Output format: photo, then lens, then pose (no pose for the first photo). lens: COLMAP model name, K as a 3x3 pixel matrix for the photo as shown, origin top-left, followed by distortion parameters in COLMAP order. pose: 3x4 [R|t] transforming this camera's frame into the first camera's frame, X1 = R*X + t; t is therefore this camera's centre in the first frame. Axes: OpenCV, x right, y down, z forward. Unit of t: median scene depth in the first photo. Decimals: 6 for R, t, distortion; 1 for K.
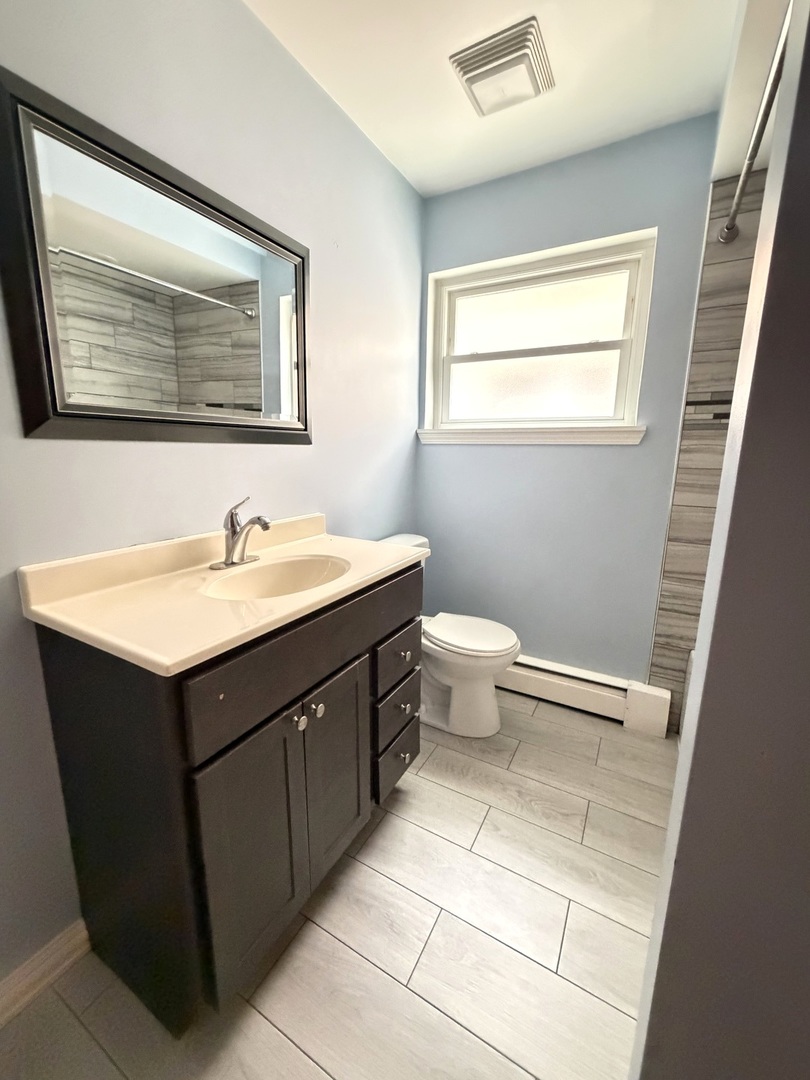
lens RADIAL K [[431.4, 0, 406.4], [0, 431.4, 533.5], [0, 0, 1]] dist [0.000618, 0.000468]
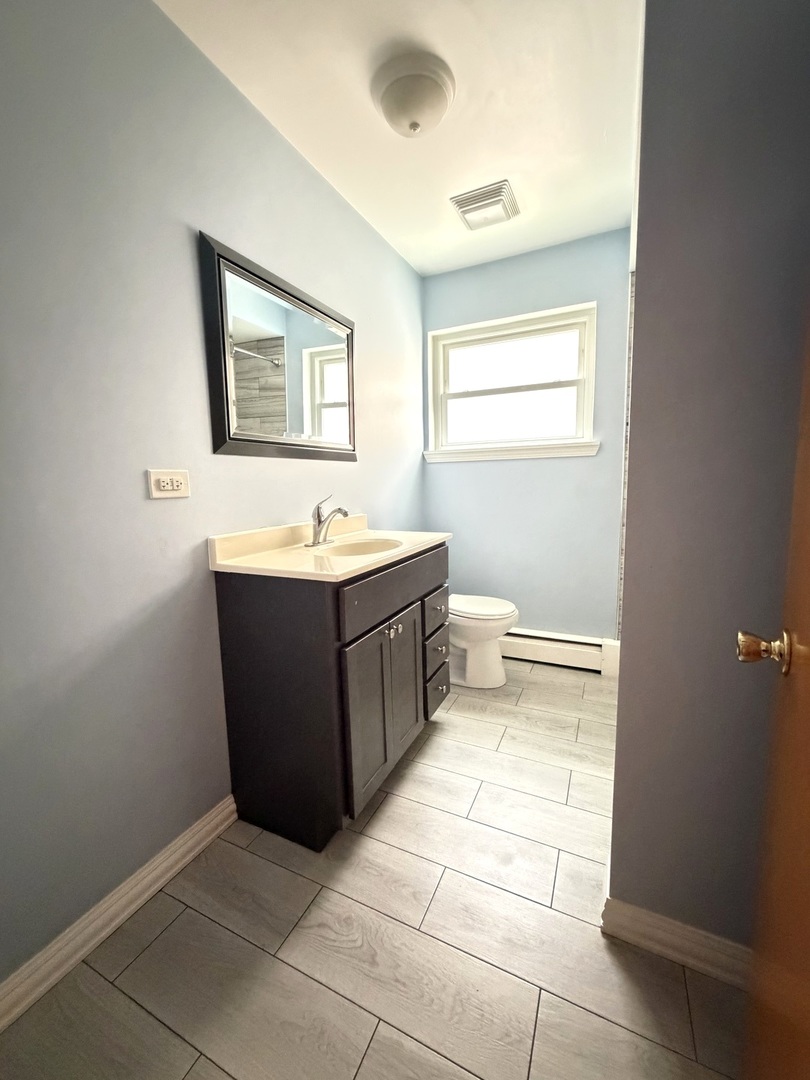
lens RADIAL K [[431.4, 0, 406.4], [0, 431.4, 533.5], [0, 0, 1]] dist [0.000618, 0.000468]
pose [[0.997210, -0.042595, 0.061297, -0.144403], [0.046860, 0.996452, -0.069913, 0.105312], [-0.058102, 0.072591, 0.995668, -0.291647]]
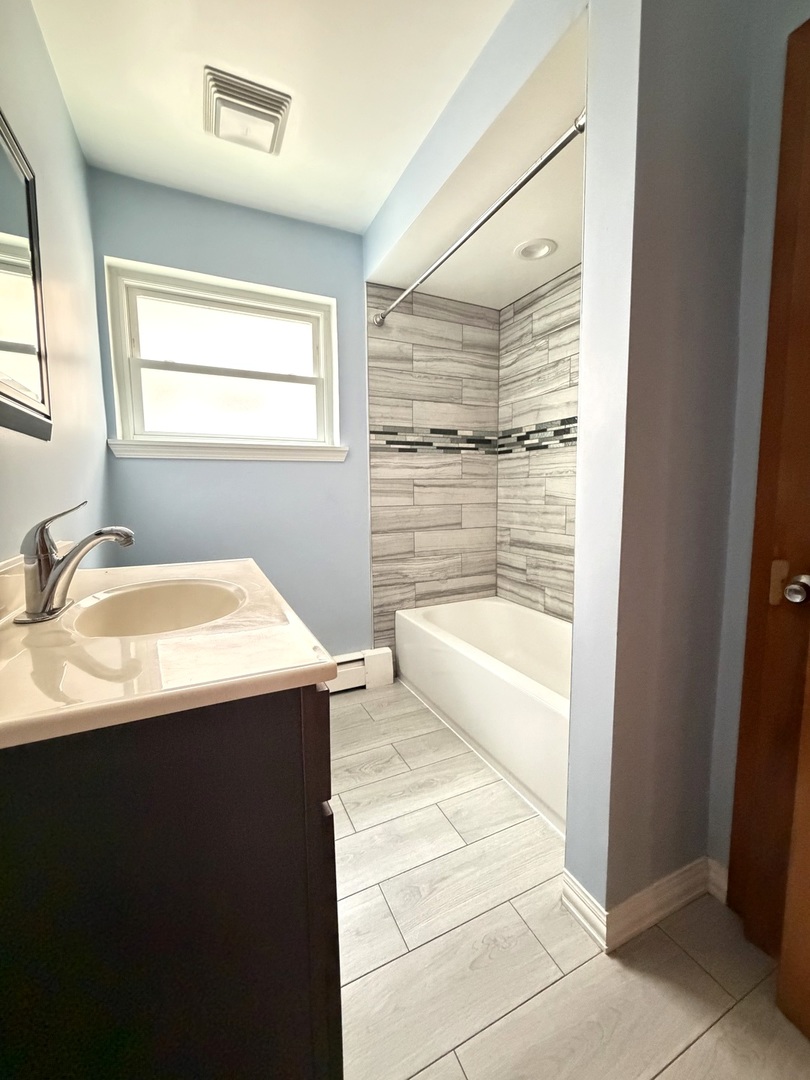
lens RADIAL K [[431.4, 0, 406.4], [0, 431.4, 533.5], [0, 0, 1]] dist [0.000618, 0.000468]
pose [[0.572336, -0.103084, 0.813514, -0.427142], [0.174205, 0.984707, 0.002218, 0.032684], [-0.801301, 0.140449, 0.581541, 0.150877]]
